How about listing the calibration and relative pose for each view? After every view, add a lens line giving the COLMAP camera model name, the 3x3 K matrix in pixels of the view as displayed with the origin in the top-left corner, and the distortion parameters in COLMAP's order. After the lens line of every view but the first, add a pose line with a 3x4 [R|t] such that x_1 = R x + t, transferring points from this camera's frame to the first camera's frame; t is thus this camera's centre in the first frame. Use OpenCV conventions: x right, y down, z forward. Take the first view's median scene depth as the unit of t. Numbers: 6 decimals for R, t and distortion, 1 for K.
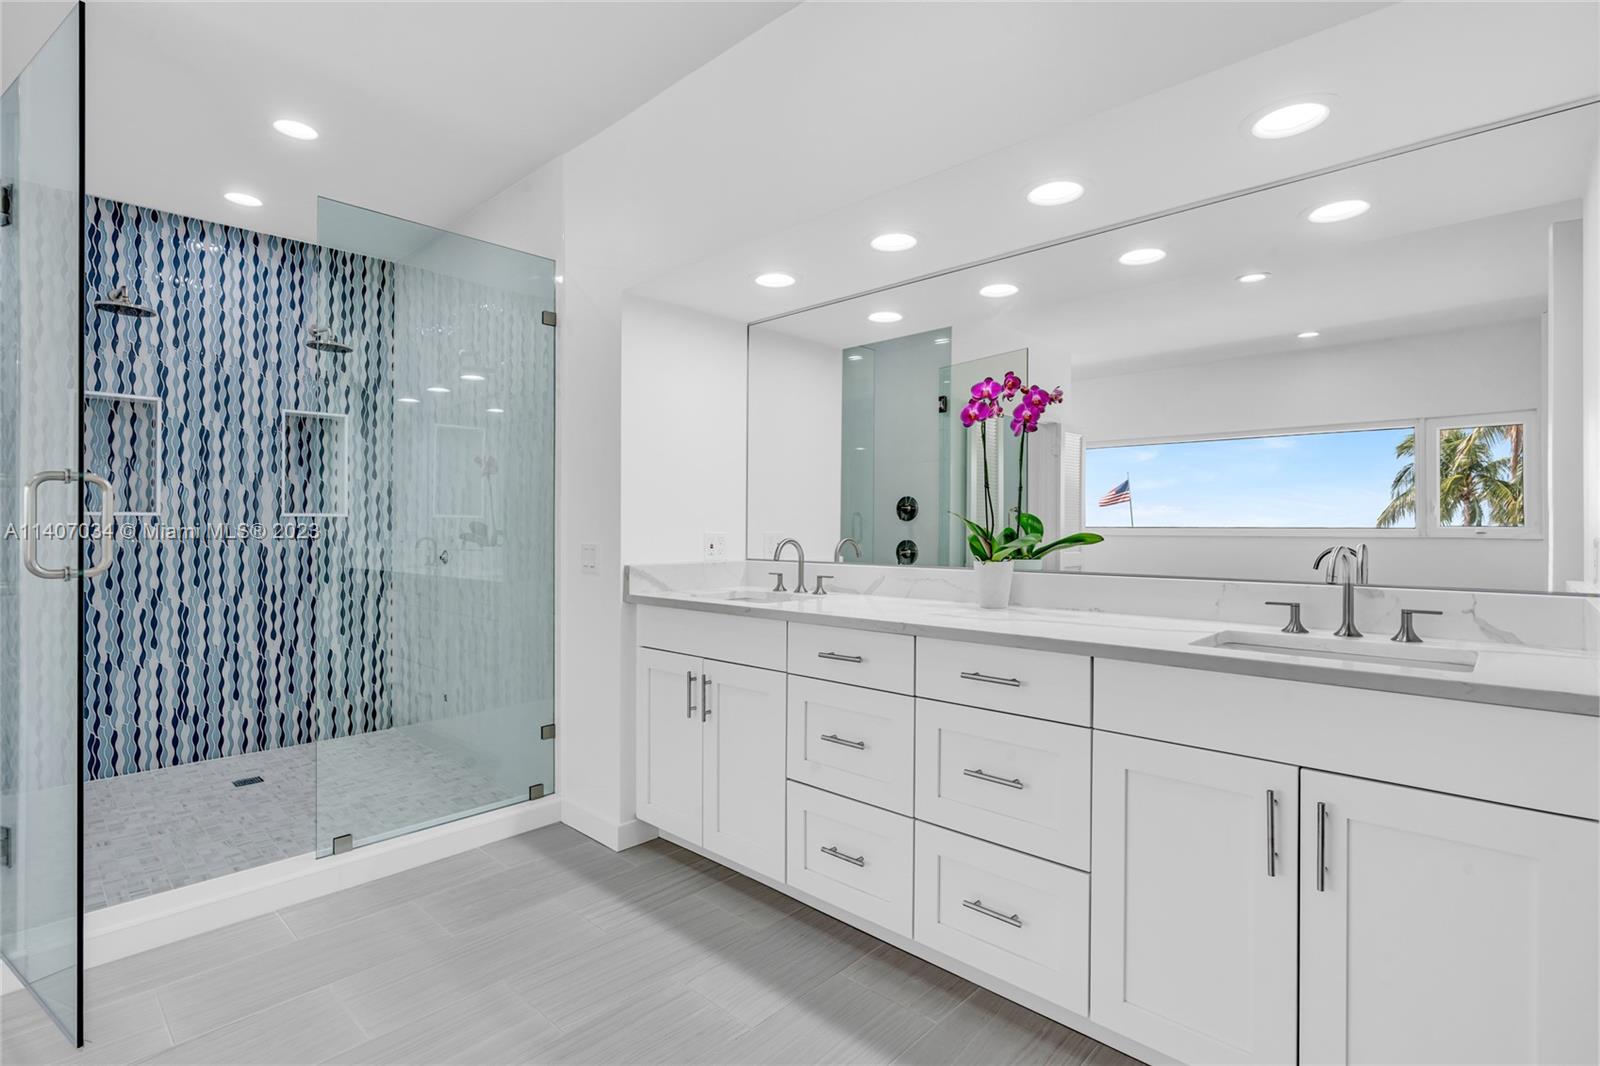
lens RADIAL K [[738.7, 0, 814.7], [0, 738.7, 522.7], [0, 0, 1]] dist [-0.009378, 0.003315]
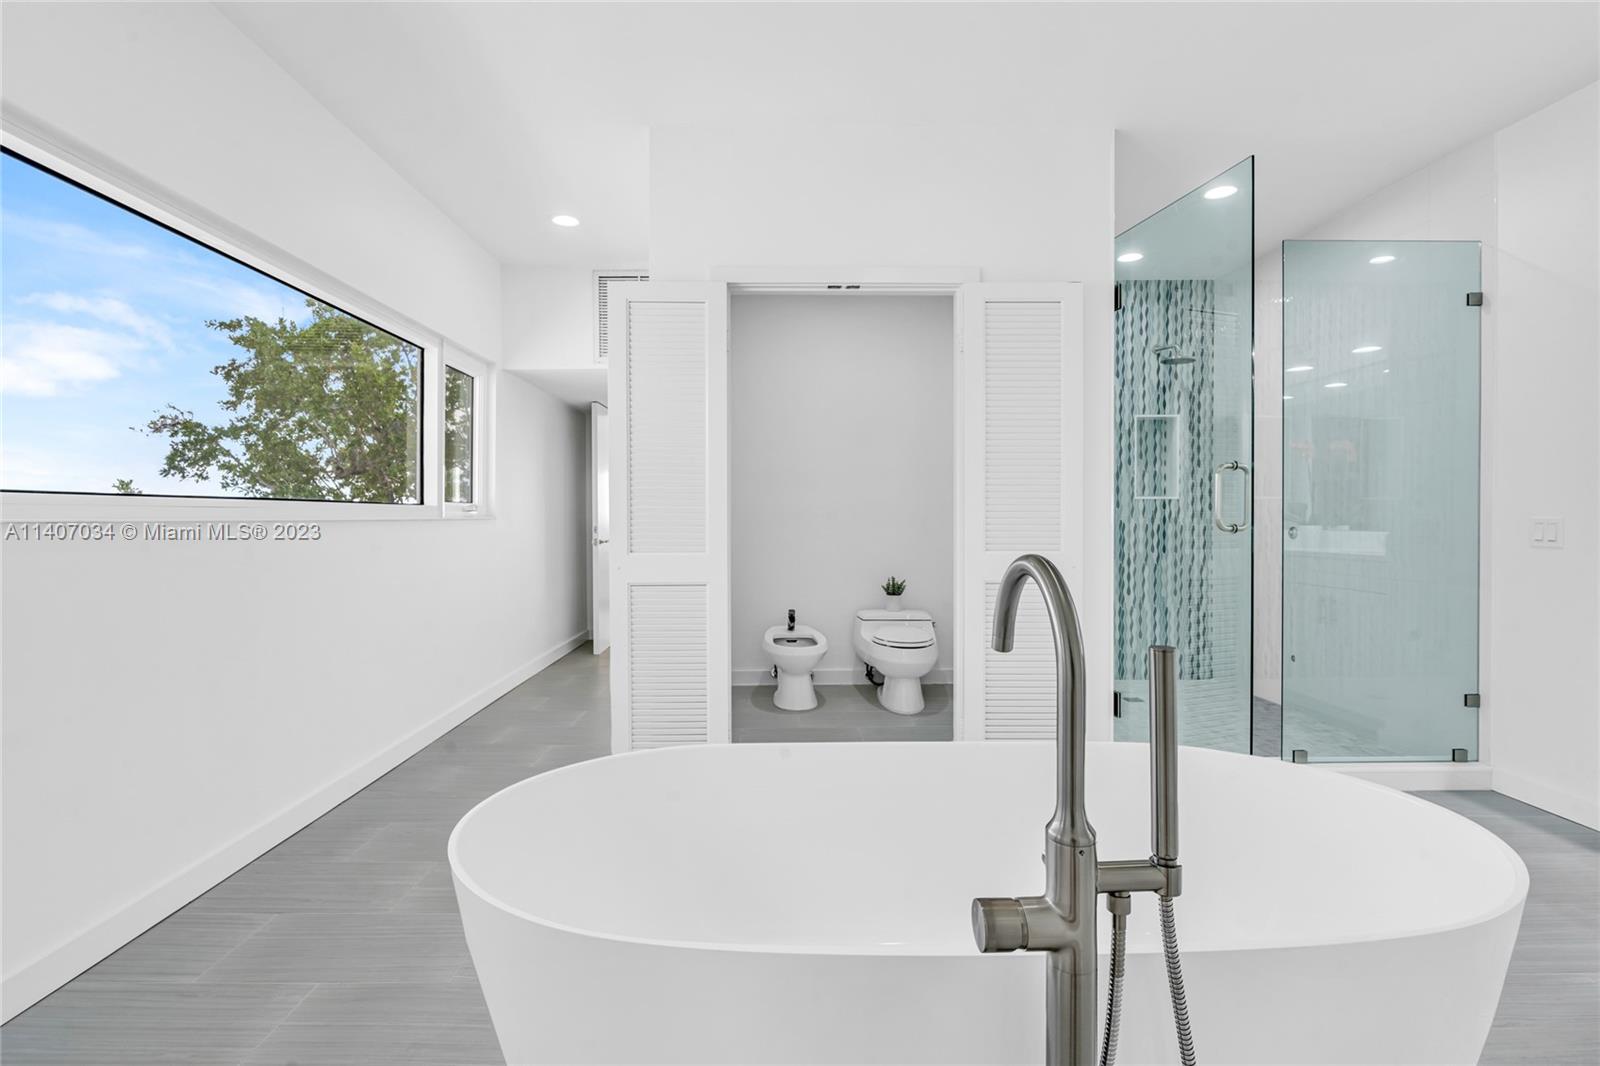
lens RADIAL K [[714.6, 0, 858.3], [0, 714.6, 521.5], [0, 0, 1]] dist [-0.006551, 0.005117]
pose [[0.698477, 0.005146, -0.715614, -0.185948], [0.007878, 0.999858, 0.014879, 0.008485], [0.715589, -0.016031, 0.698338, -0.229619]]
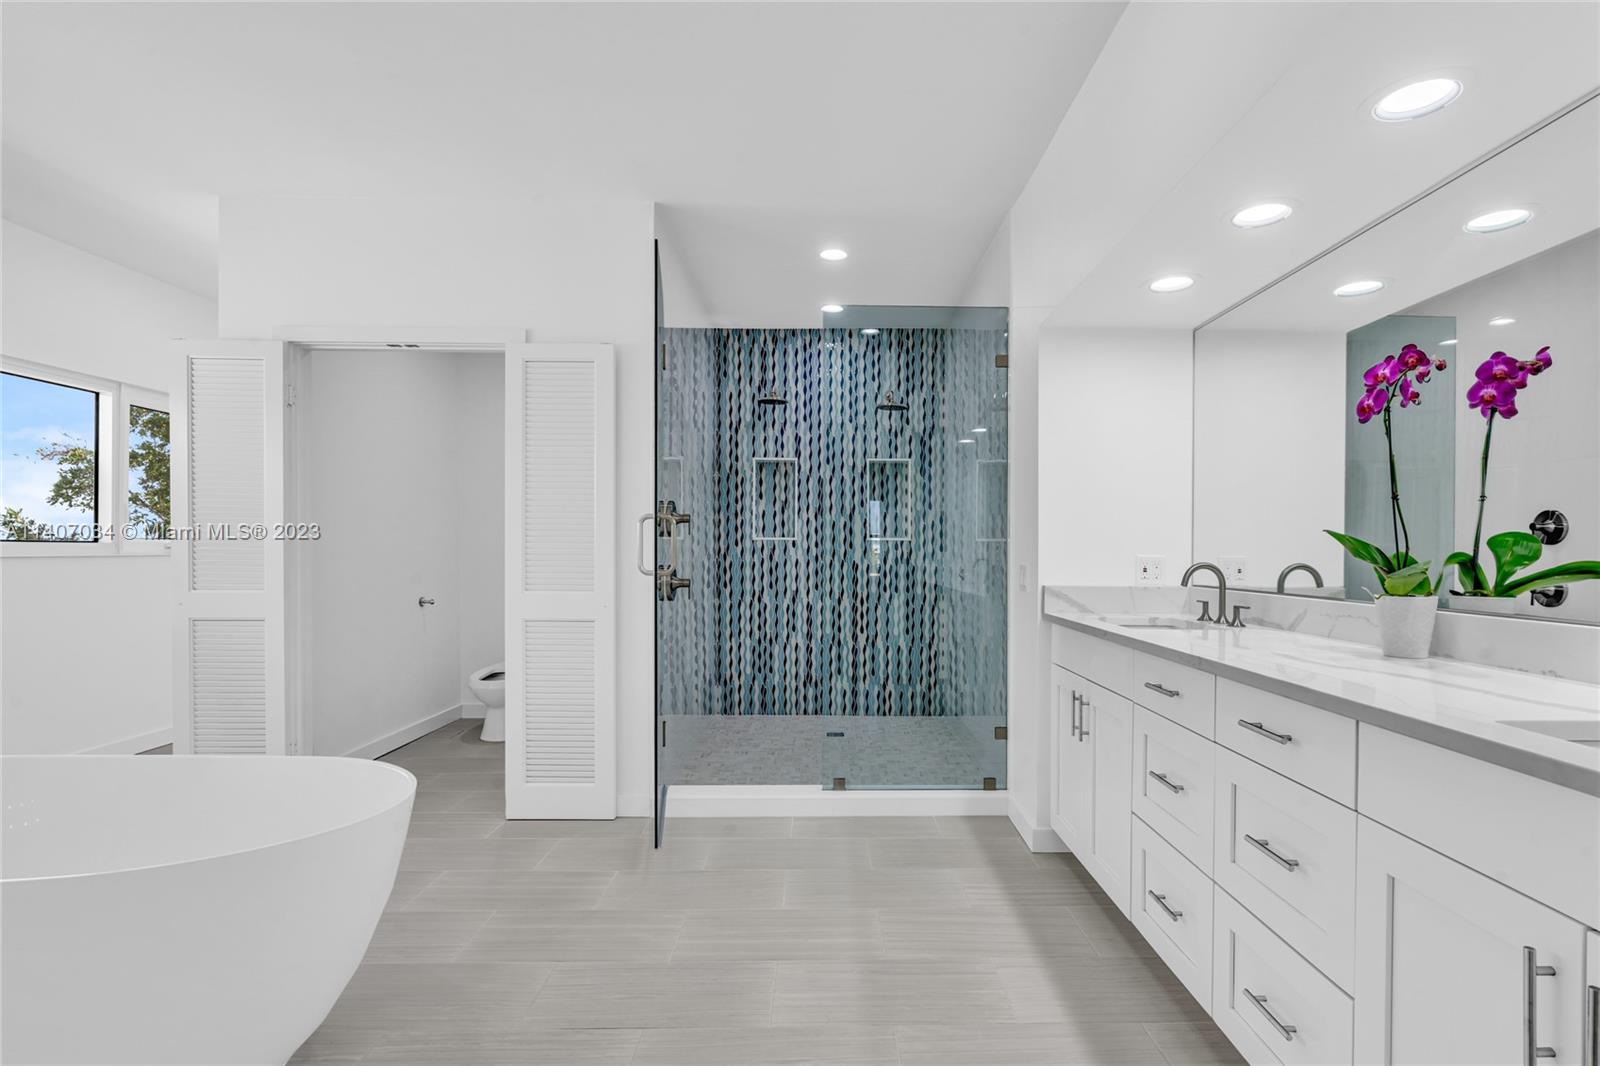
lens RADIAL K [[738.7, 0, 838.6], [0, 738.7, 553.3], [0, 0, 1]] dist [-0.009378, 0.003315]
pose [[0.710025, 0.007878, -0.704133, 0.185500], [-0.000313, 0.999941, 0.010872, -0.000018], [0.704177, -0.007499, 0.709985, 0.027644]]
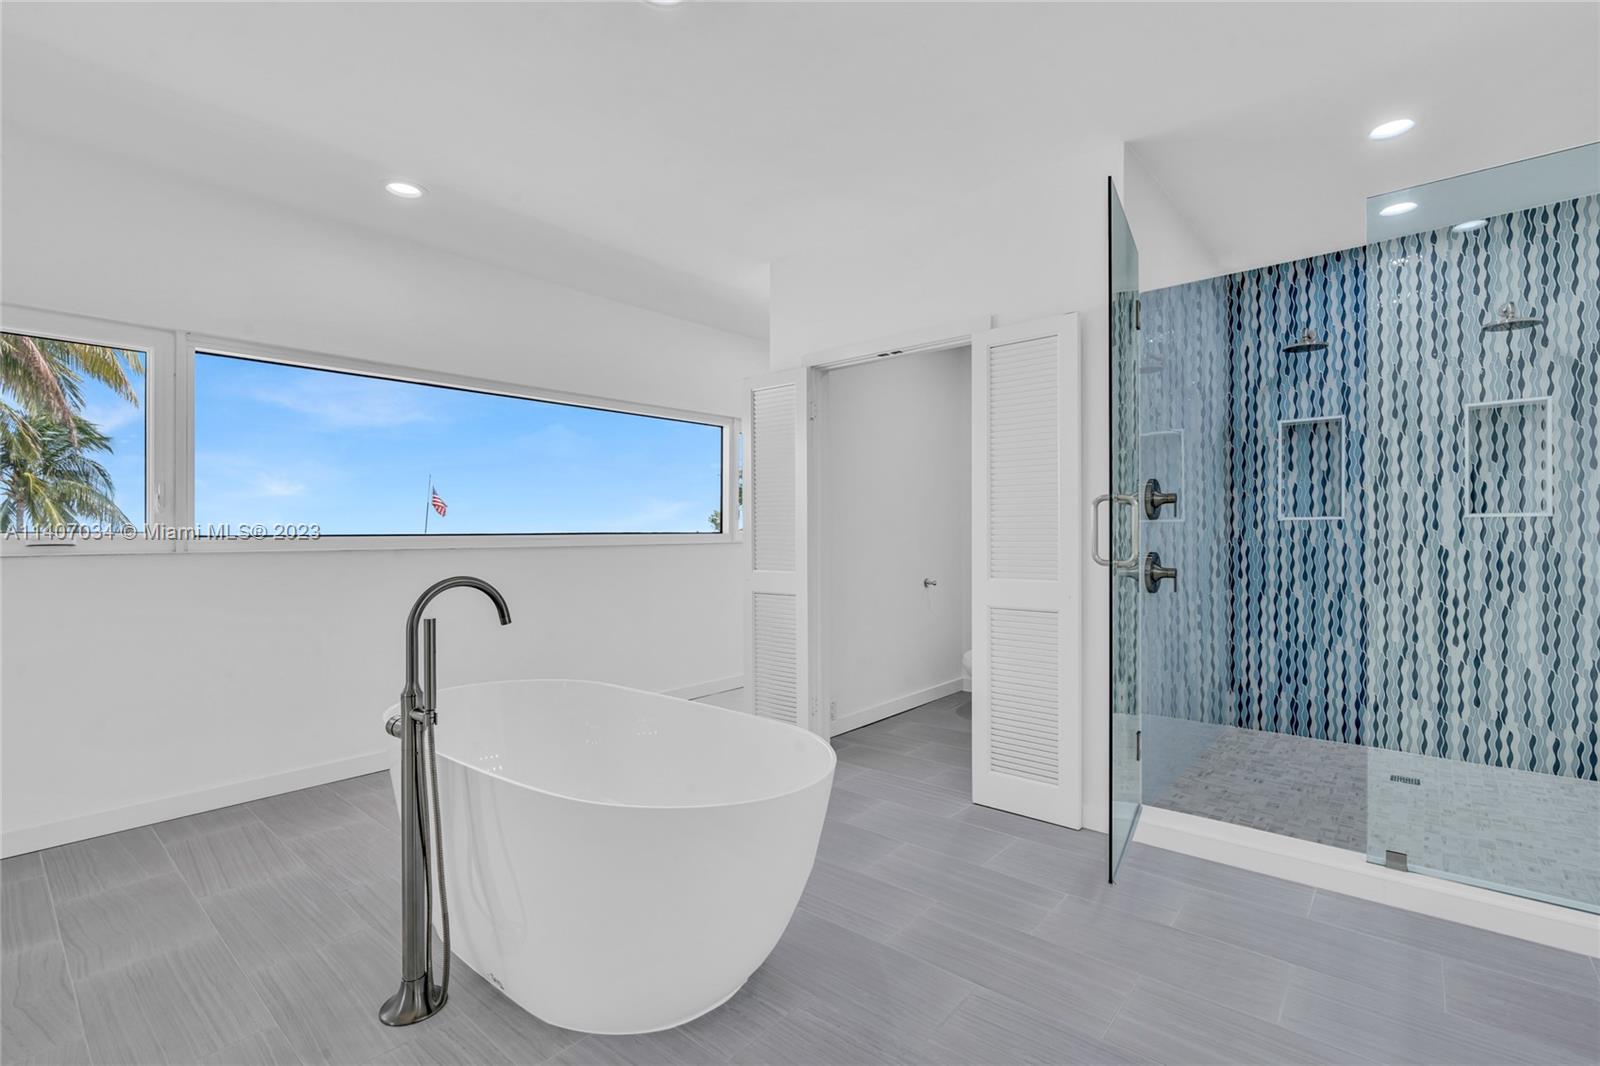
lens RADIAL K [[714.6, 0, 825.1], [0, 714.6, 540.0], [0, 0, 1]] dist [-0.006551, 0.005117]
pose [[0.077985, 0.010806, -0.996896, 0.139643], [0.014150, 0.999829, 0.011944, -0.003206], [0.996854, -0.015037, 0.077818, 0.114873]]
